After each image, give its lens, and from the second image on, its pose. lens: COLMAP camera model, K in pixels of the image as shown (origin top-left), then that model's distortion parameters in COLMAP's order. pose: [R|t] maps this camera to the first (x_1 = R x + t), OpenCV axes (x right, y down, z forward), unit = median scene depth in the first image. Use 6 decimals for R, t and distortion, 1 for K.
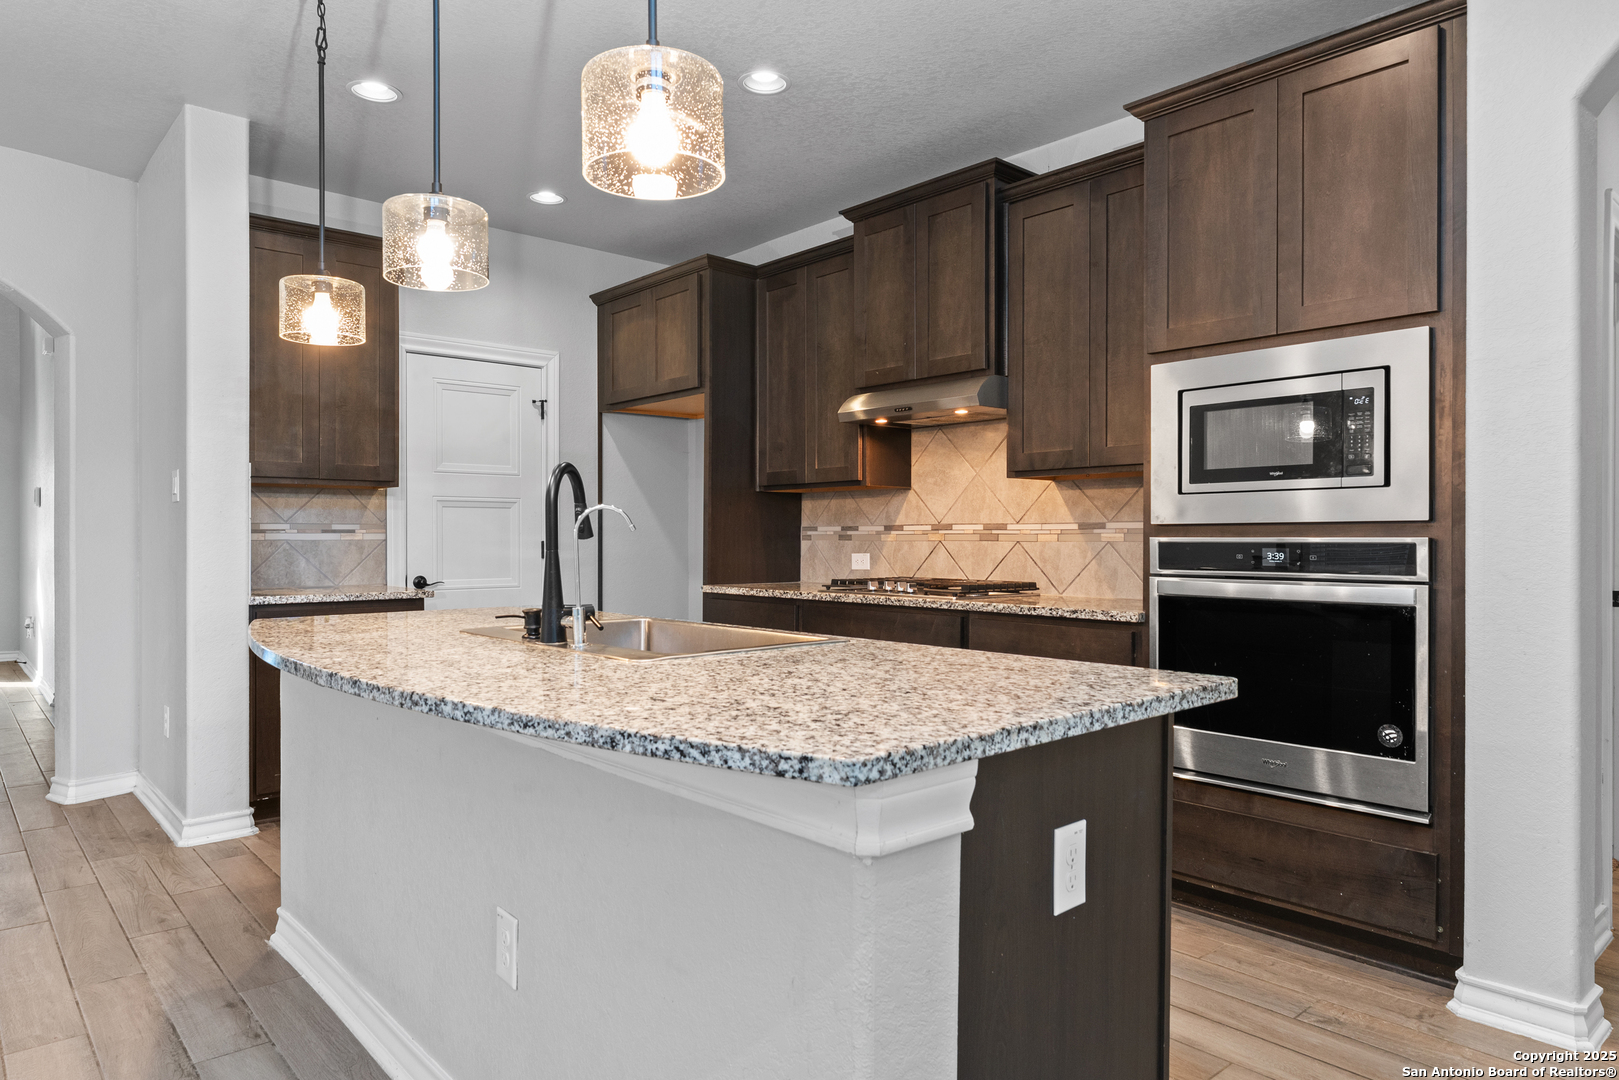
lens RADIAL K [[1006.0, 0, 805.9], [0, 1006.0, 544.8], [0, 0, 1]] dist [-0.000036, 0.000169]
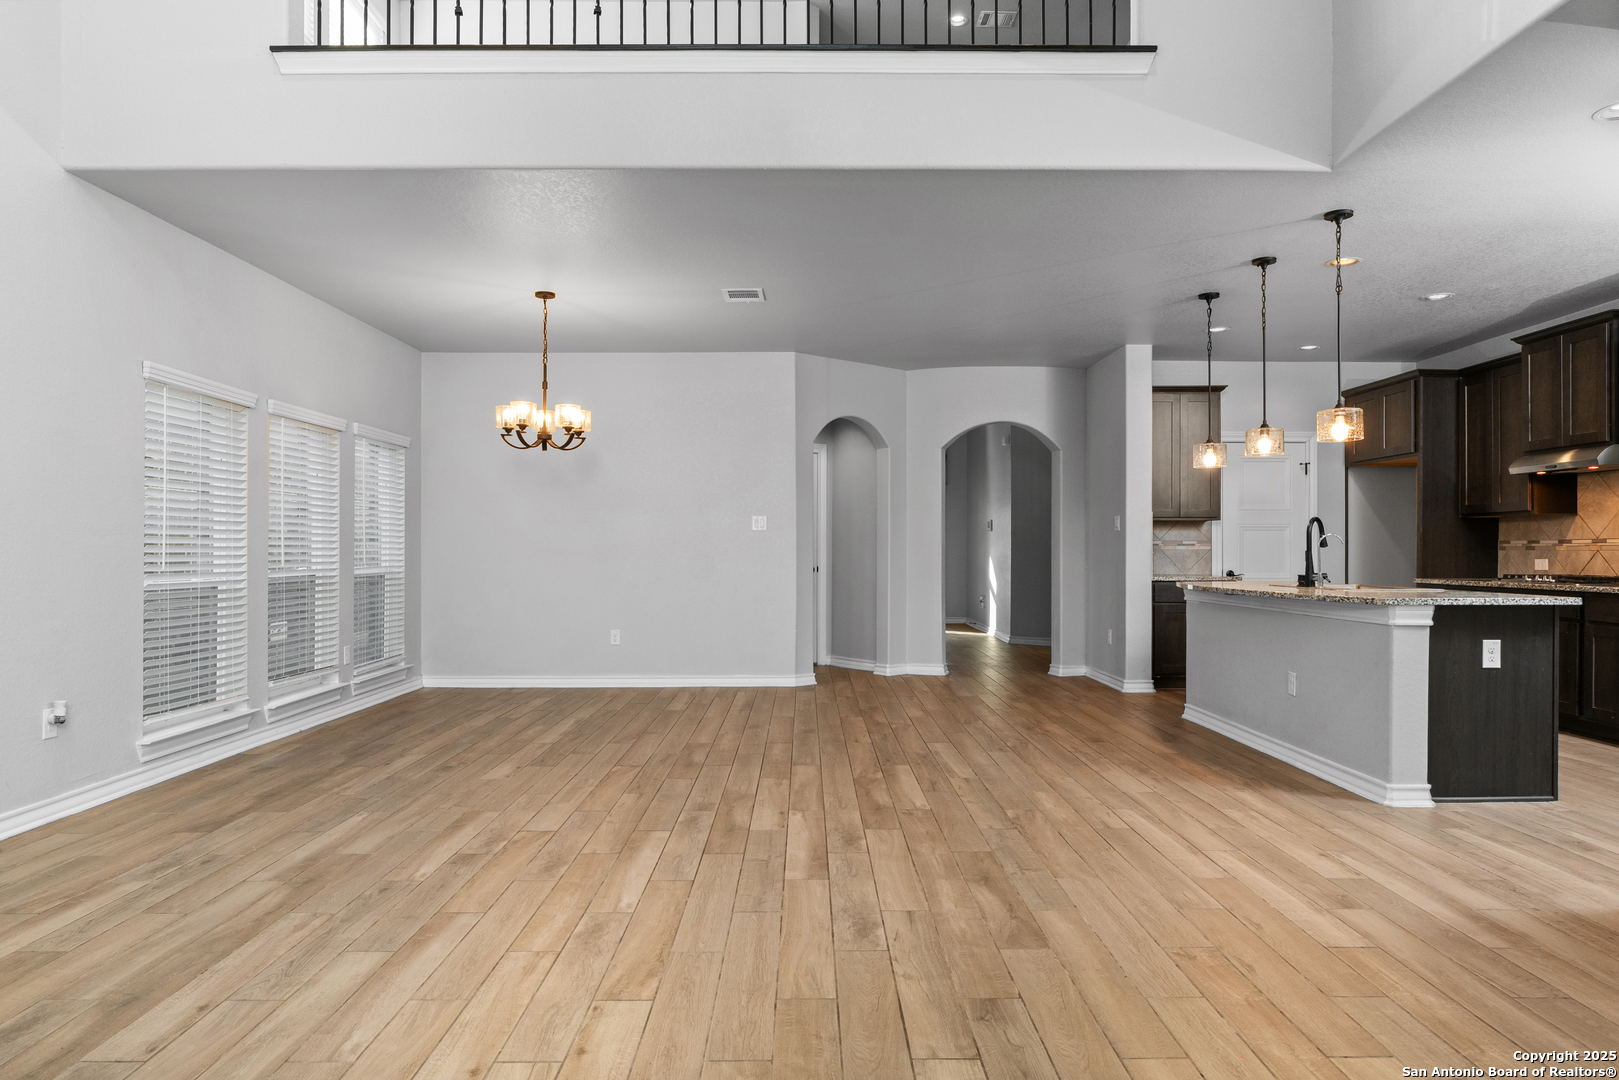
lens RADIAL K [[1006.0, 0, 805.9], [0, 1006.0, 544.8], [0, 0, 1]] dist [-0.000036, 0.000169]
pose [[0.753028, -0.002583, -0.657984, 0.264710], [-0.006901, 0.999906, -0.011822, 0.015665], [0.657953, 0.013443, 0.752939, -1.003693]]
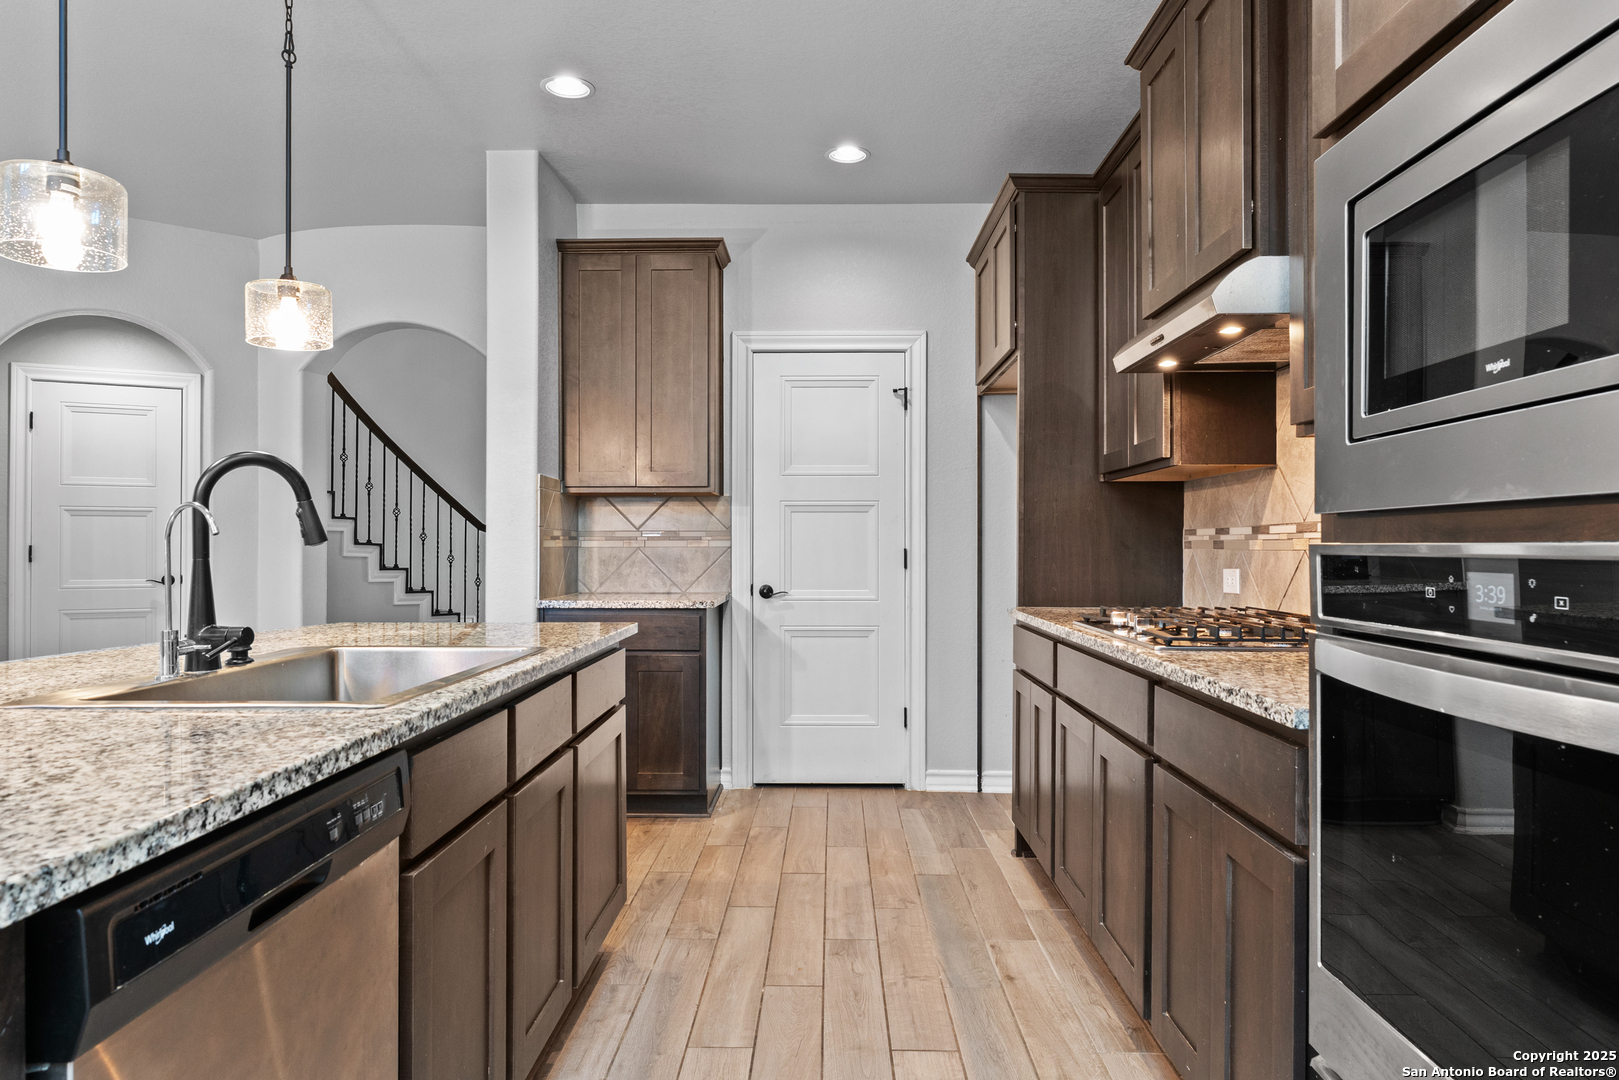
lens RADIAL K [[1010.9, 0, 809.5], [0, 1010.9, 540.0], [0, 0, 1]] dist [-0.002583, 0.001024]
pose [[0.735948, -0.003023, -0.677031, 0.375611], [-0.006038, 0.999921, -0.011029, -0.001707], [0.677011, 0.012204, 0.735872, 0.405999]]
